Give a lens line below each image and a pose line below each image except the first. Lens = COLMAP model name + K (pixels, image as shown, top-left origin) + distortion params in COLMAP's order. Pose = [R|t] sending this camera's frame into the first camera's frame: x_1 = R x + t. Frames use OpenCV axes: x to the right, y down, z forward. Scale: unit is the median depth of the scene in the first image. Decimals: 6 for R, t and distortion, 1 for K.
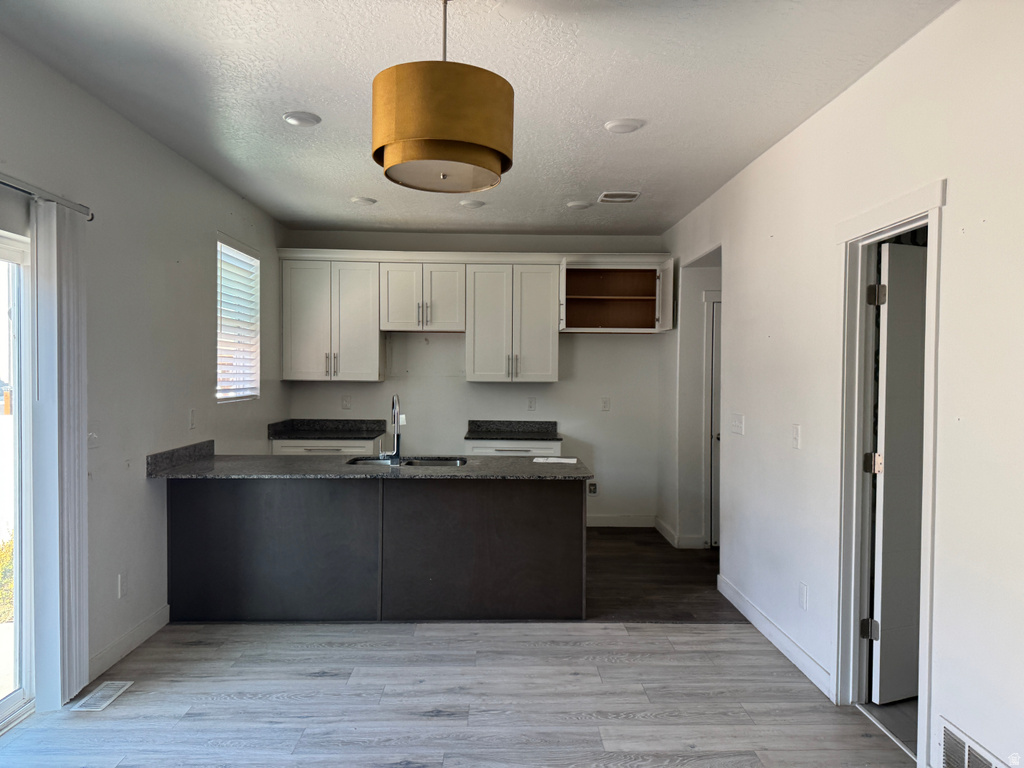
lens RADIAL K [[723.1, 0, 511.6], [0, 723.1, 388.8], [0, 0, 1]] dist [0.080148, -0.062651]
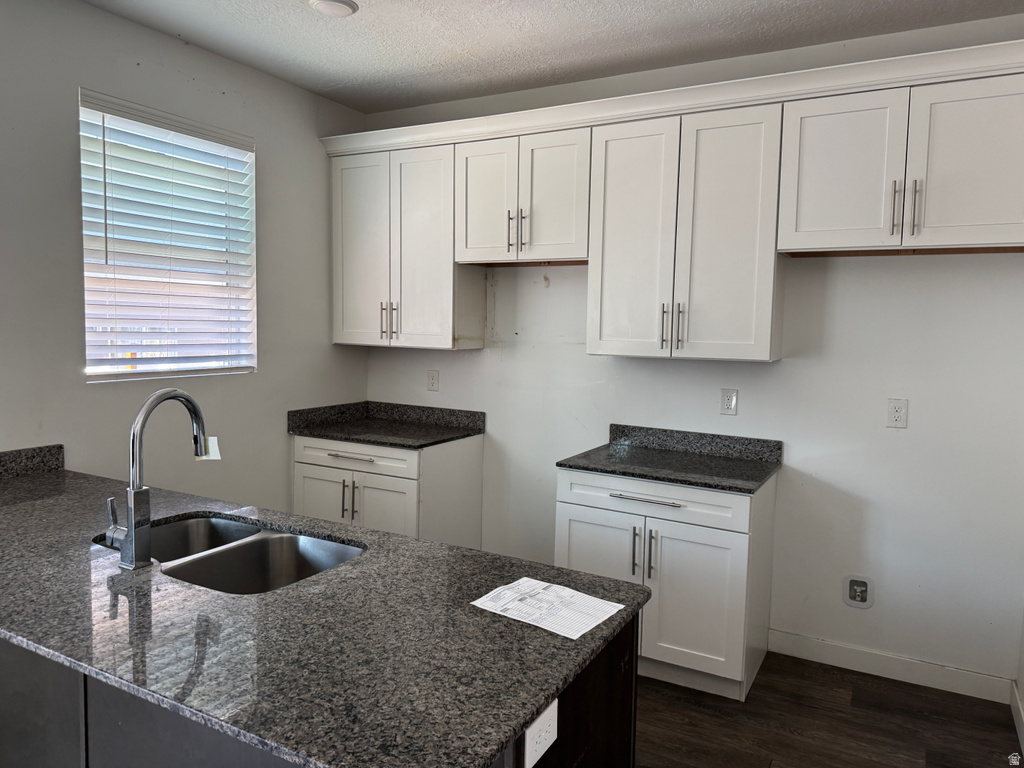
lens RADIAL K [[723.1, 0, 507.7], [0, 723.1, 383.9], [0, 0, 1]] dist [0.080148, -0.062651]
pose [[0.862199, 0.052440, -0.503848, 0.201746], [-0.025044, 0.997824, 0.060997, -0.025072], [0.505950, -0.039974, 0.861636, 0.654224]]
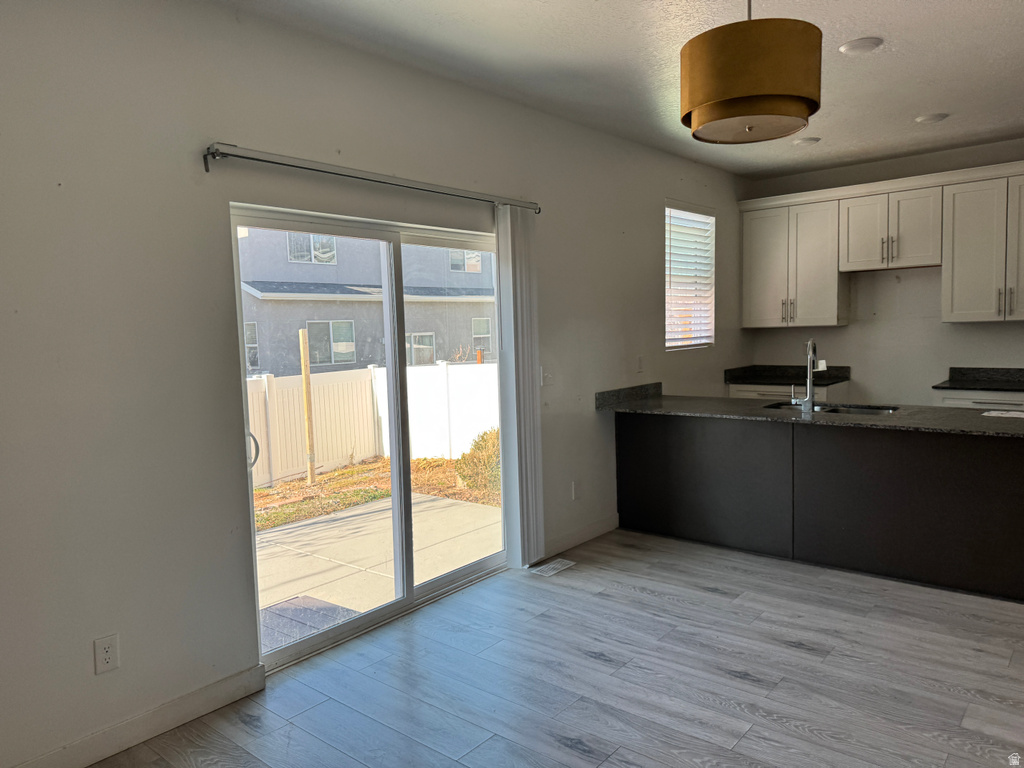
lens RADIAL K [[723.1, 0, 531.1], [0, 723.1, 391.1], [0, 0, 1]] dist [0.080148, -0.062651]
pose [[0.763607, 0.025450, -0.645179, 0.174530], [0.023774, 0.997437, 0.067482, 0.001131], [0.645243, -0.066868, 0.761045, -0.011021]]
